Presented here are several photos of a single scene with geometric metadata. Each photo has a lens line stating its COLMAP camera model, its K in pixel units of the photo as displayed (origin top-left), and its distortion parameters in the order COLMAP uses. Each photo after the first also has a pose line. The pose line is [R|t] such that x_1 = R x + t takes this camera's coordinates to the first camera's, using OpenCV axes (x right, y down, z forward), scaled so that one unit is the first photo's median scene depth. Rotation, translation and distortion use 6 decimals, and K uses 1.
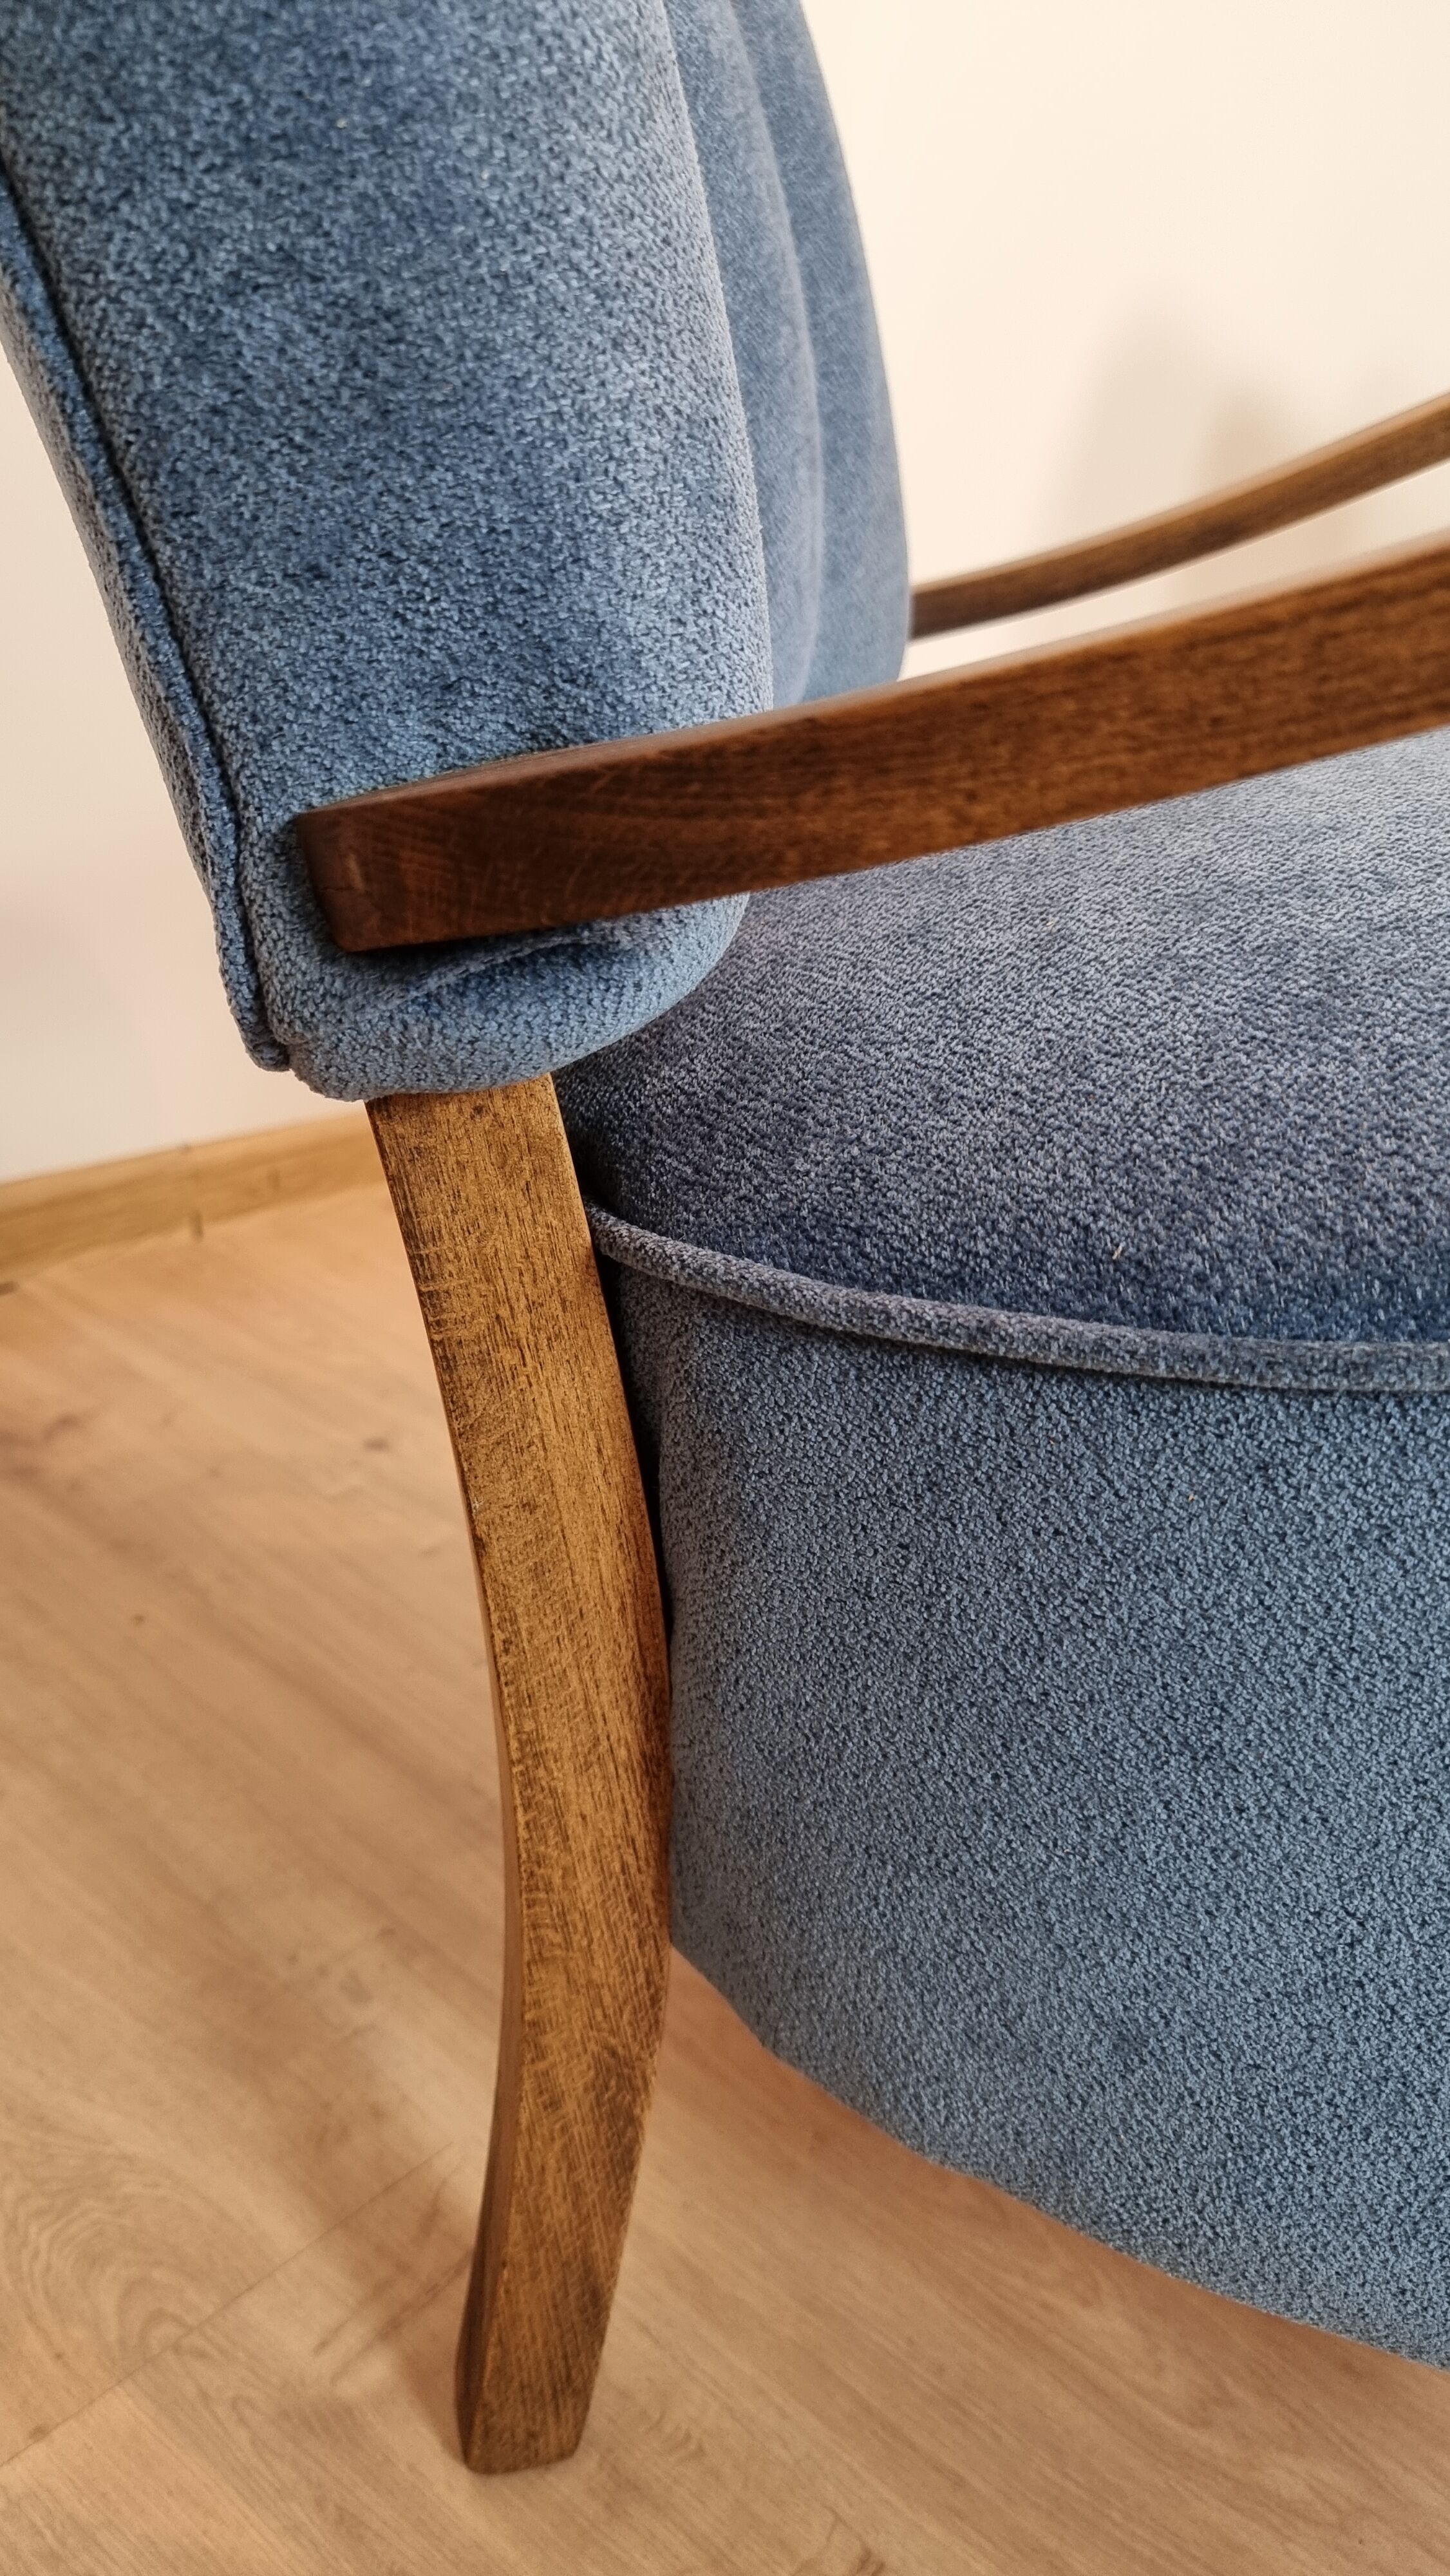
lens RADIAL K [[1784.5, 0, 722.2], [0, 1784.5, 1310.2], [0, 0, 1]] dist [0.044100, -0.097348]
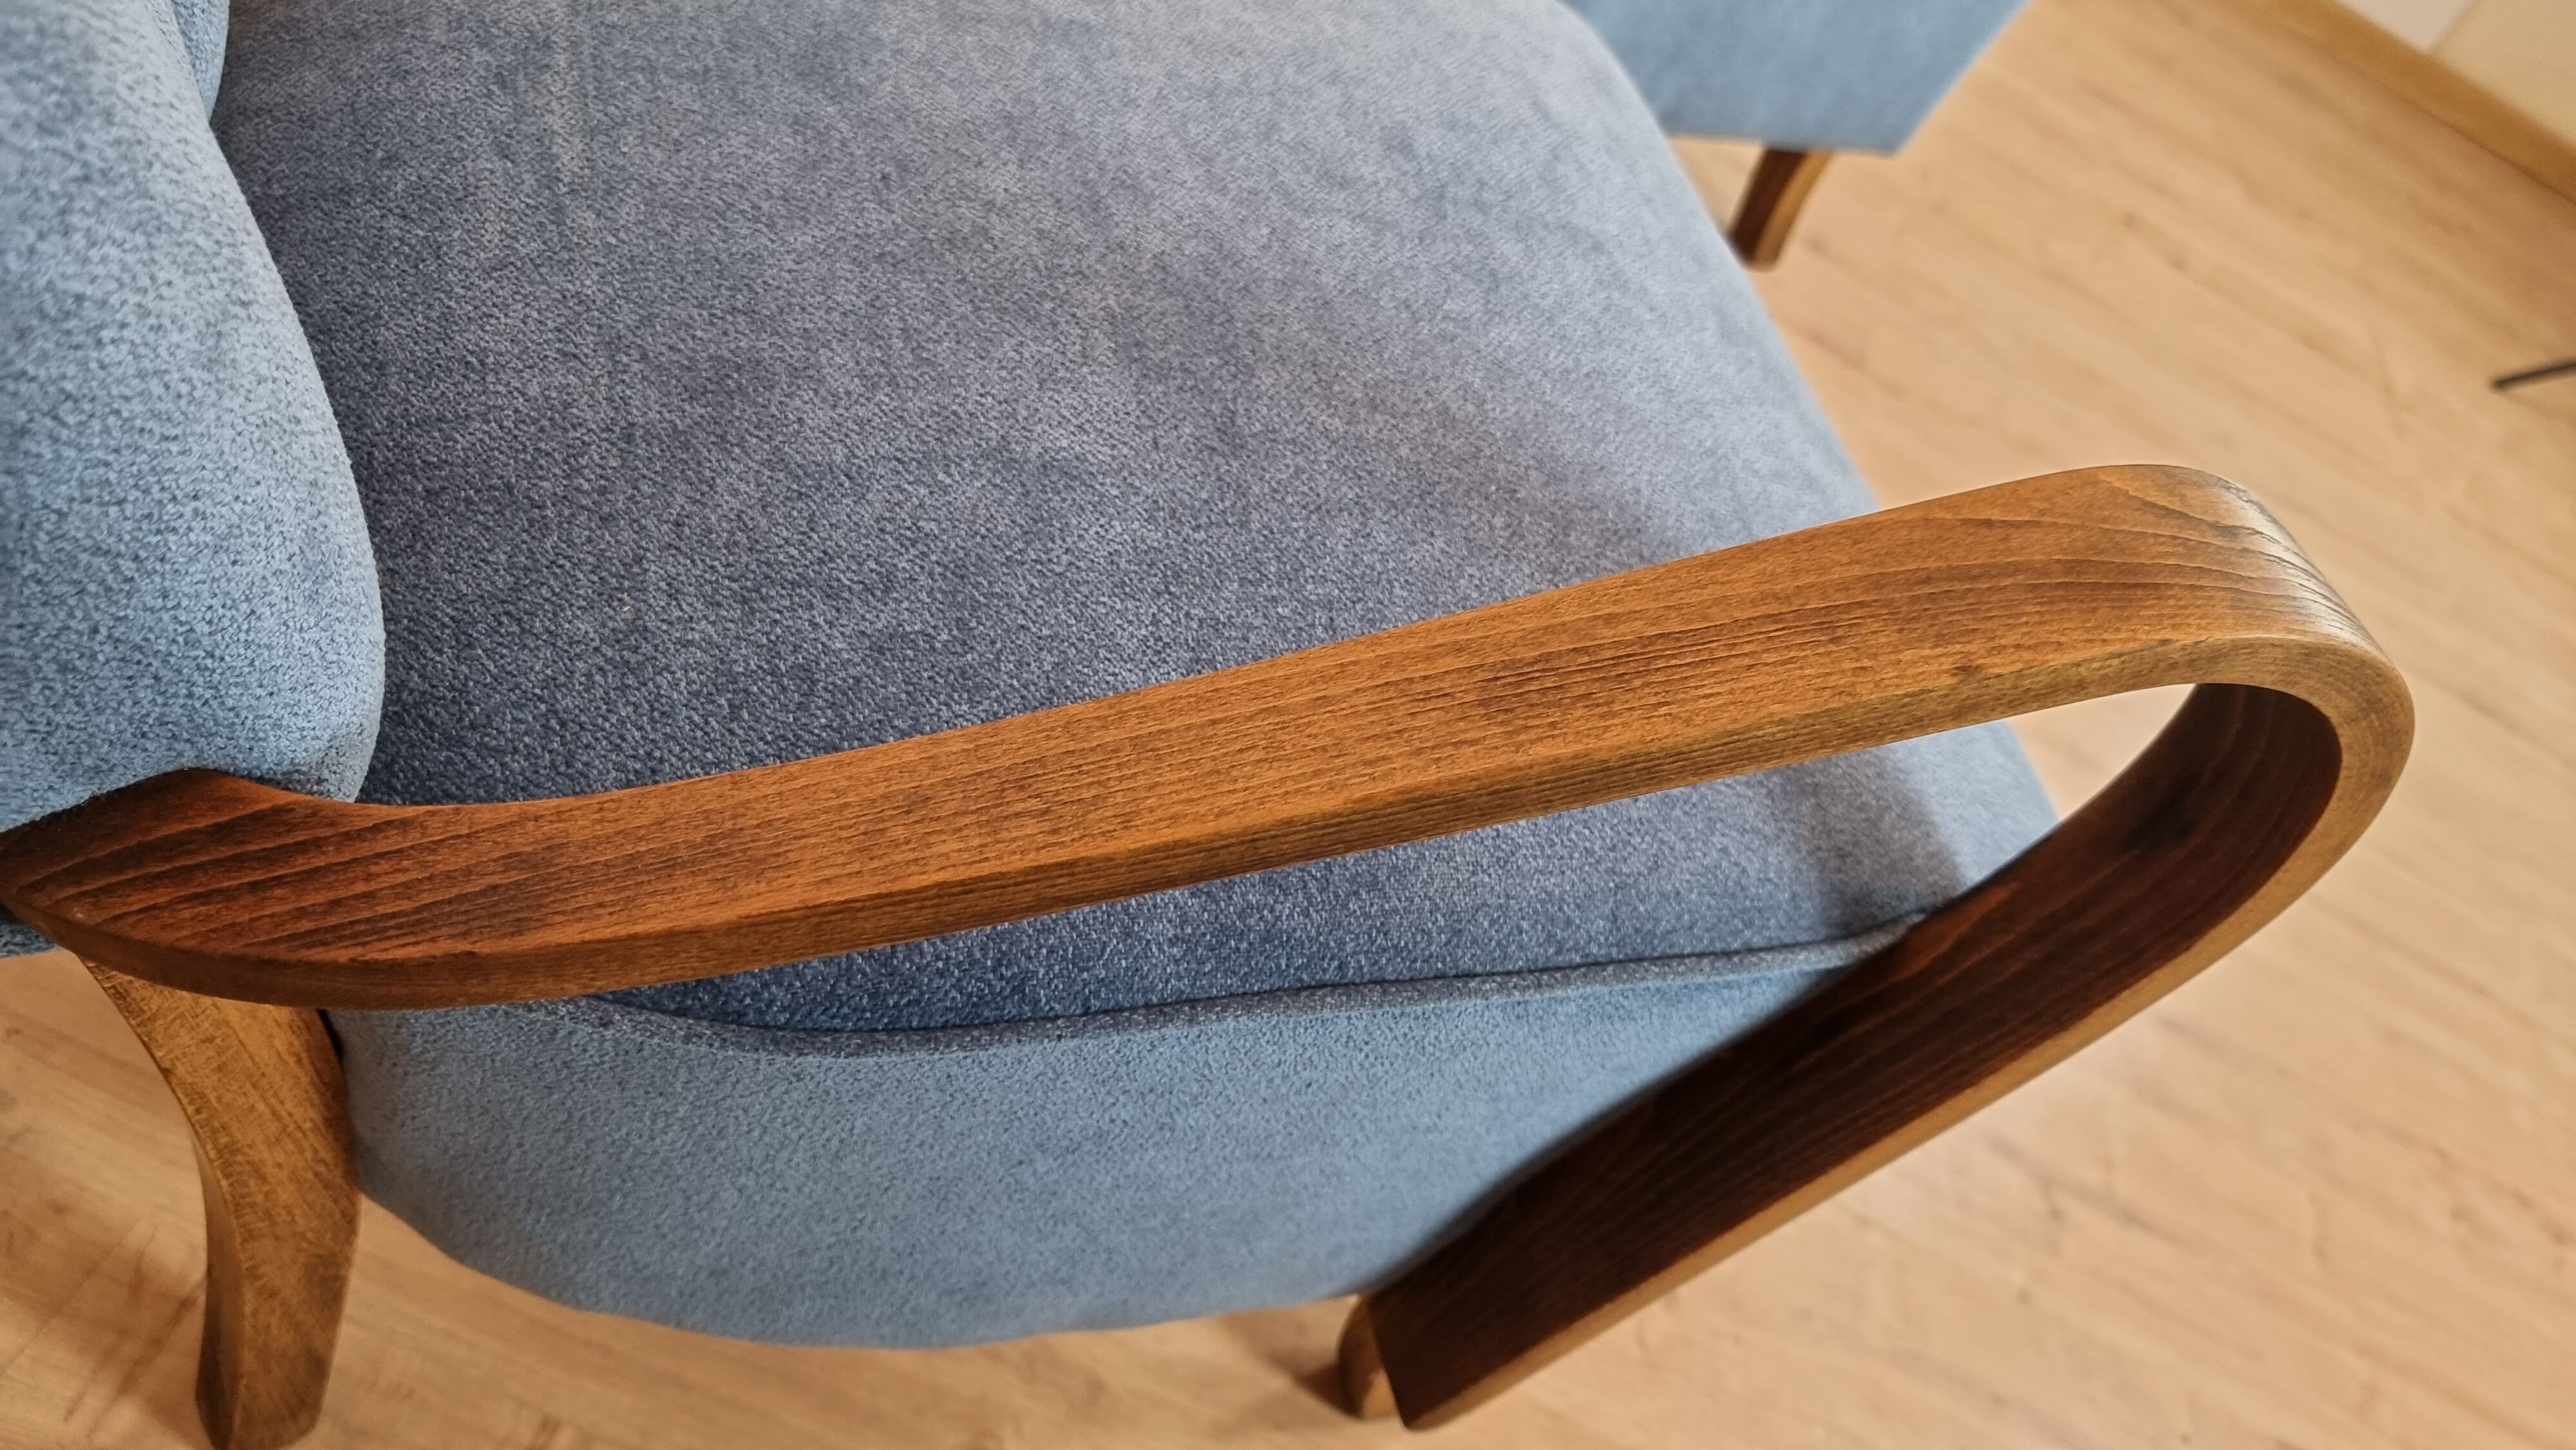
lens RADIAL K [[1762.1, 0, 1288.0], [0, 1762.1, 725.0], [0, 0, 1]] dist [0.063707, -0.081045]
pose [[0.862597, -0.142950, 0.485275, -0.036952], [-0.111388, 0.882038, 0.457822, -0.849438], [-0.493477, -0.448970, 0.744921, -0.220272]]
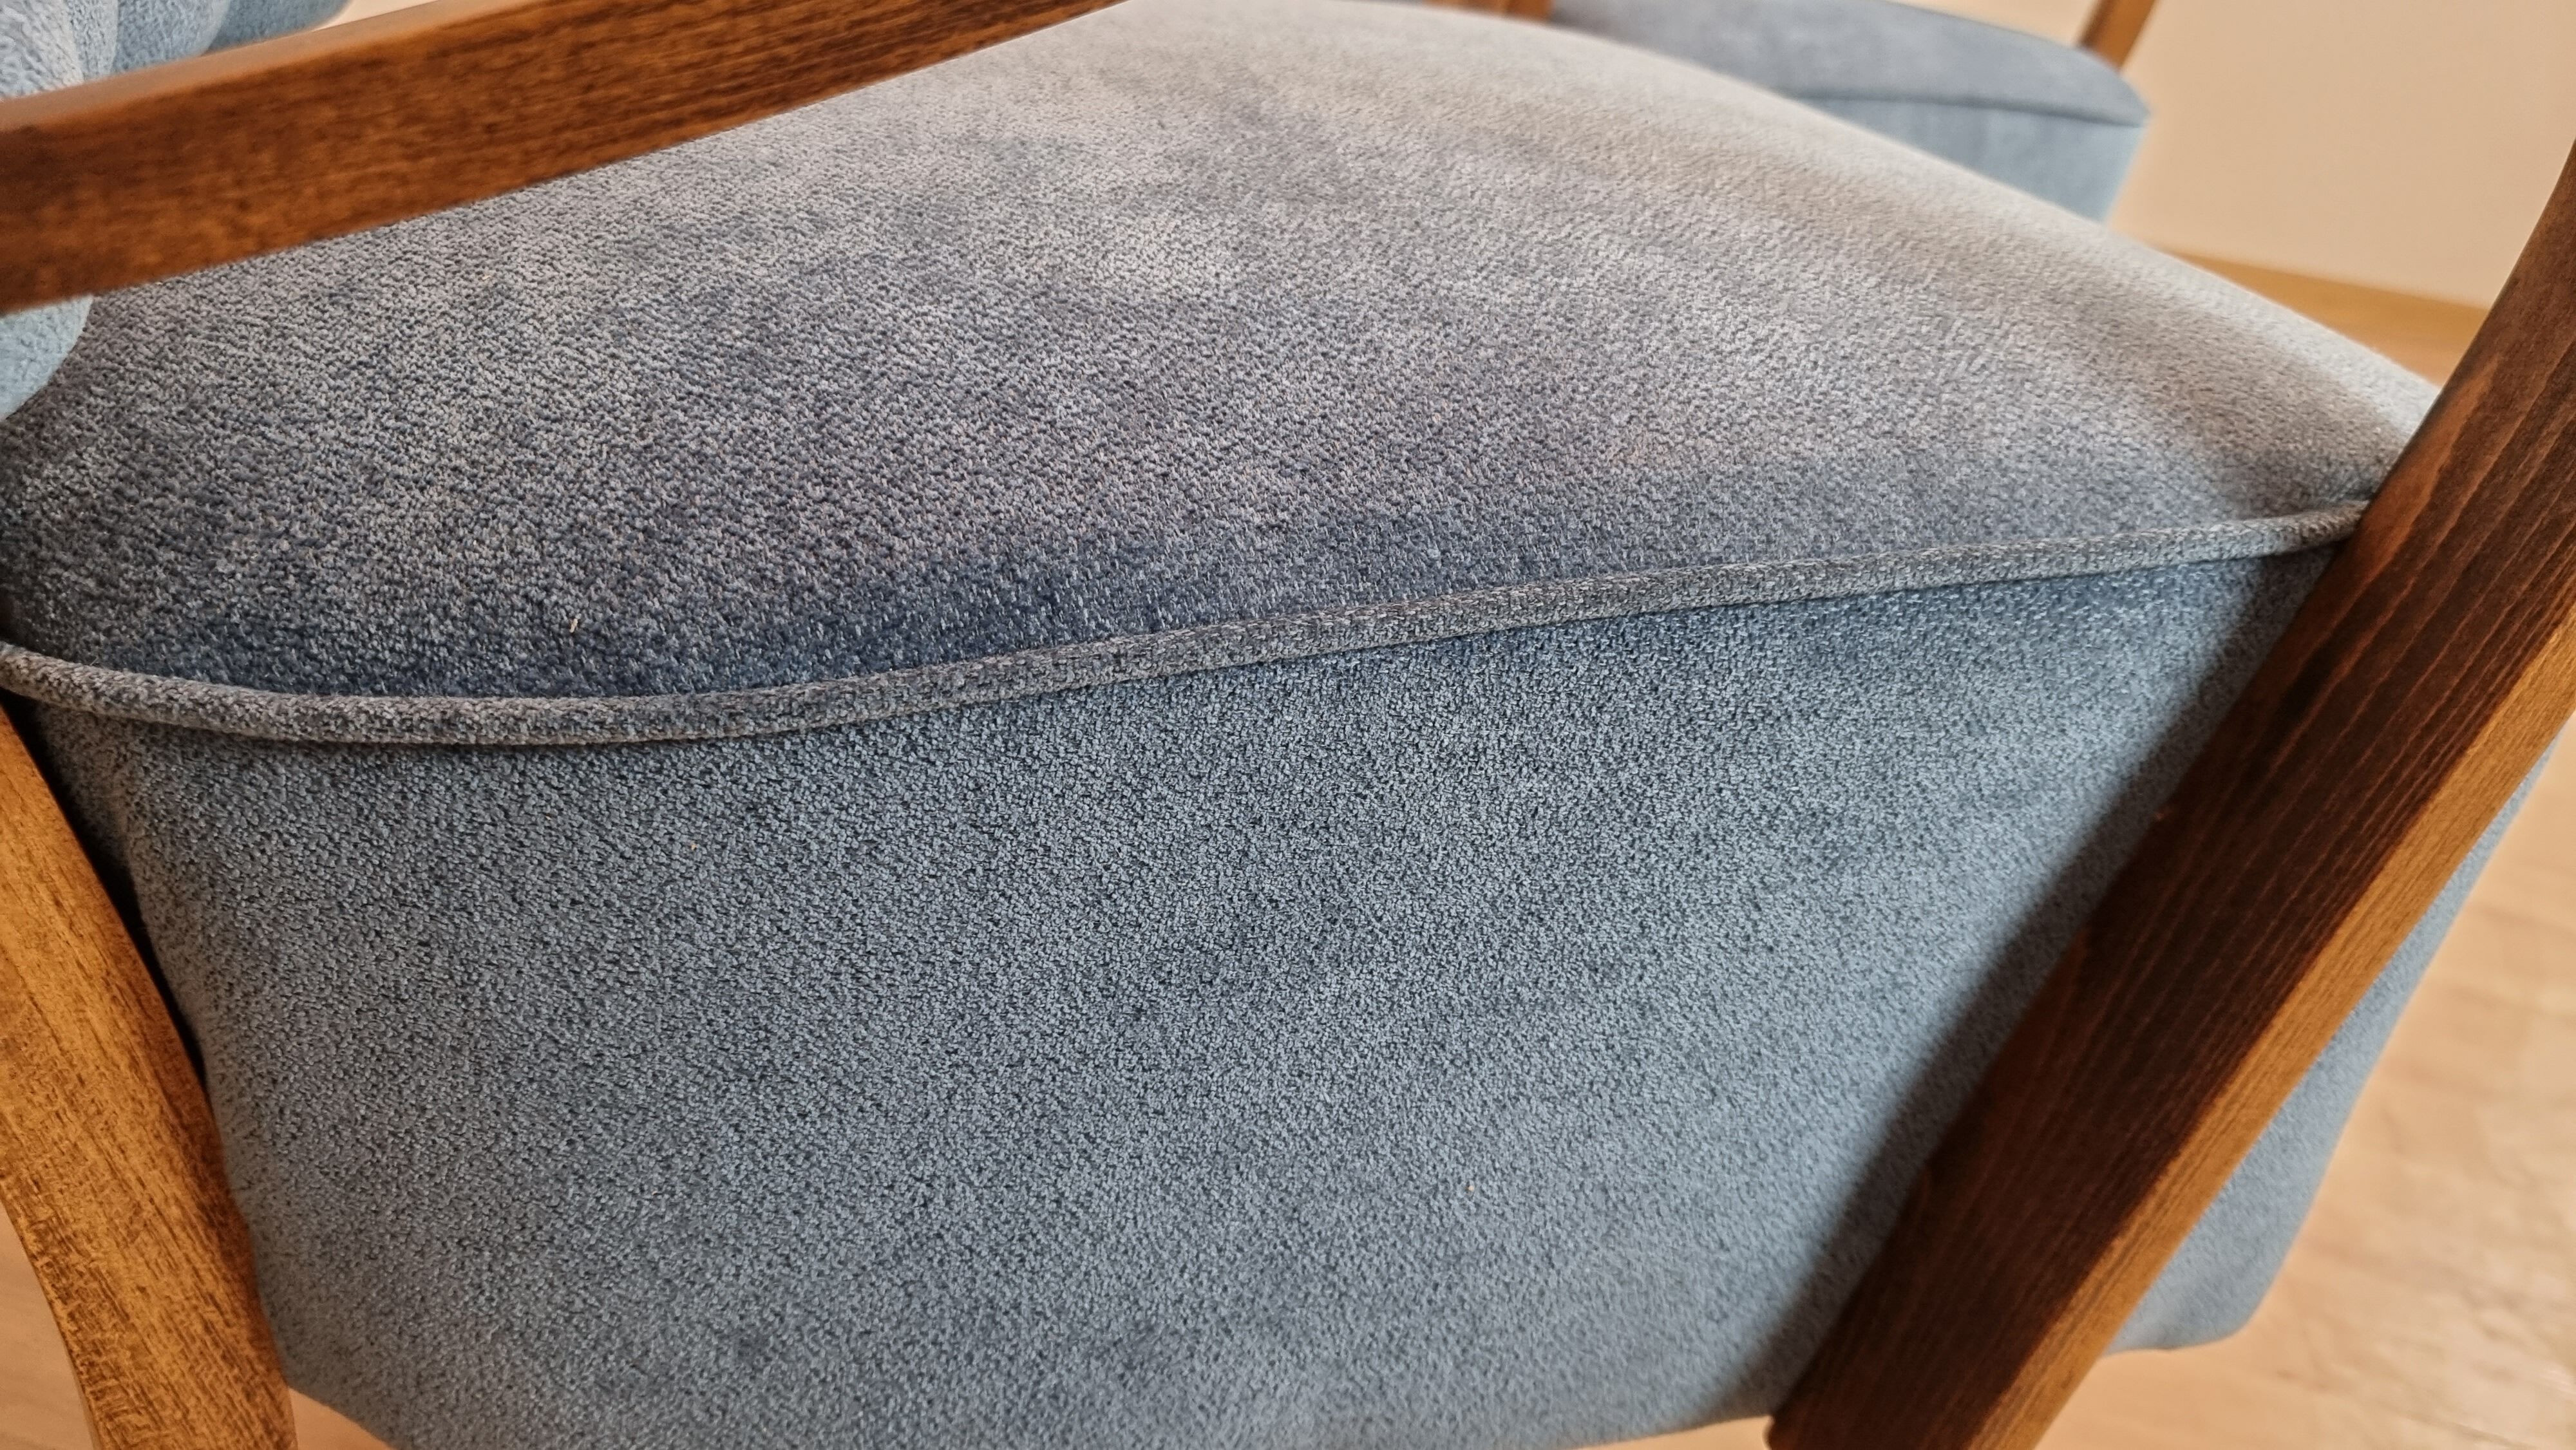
lens RADIAL K [[1790.3, 0, 1284.6], [0, 1790.3, 740.3], [0, 0, 1]] dist [0.011625, -0.008927]
pose [[0.885904, -0.169709, 0.431709, 0.115783], [0.128932, 0.984086, 0.122274, -0.036441], [-0.445589, -0.052662, 0.893687, -0.077112]]
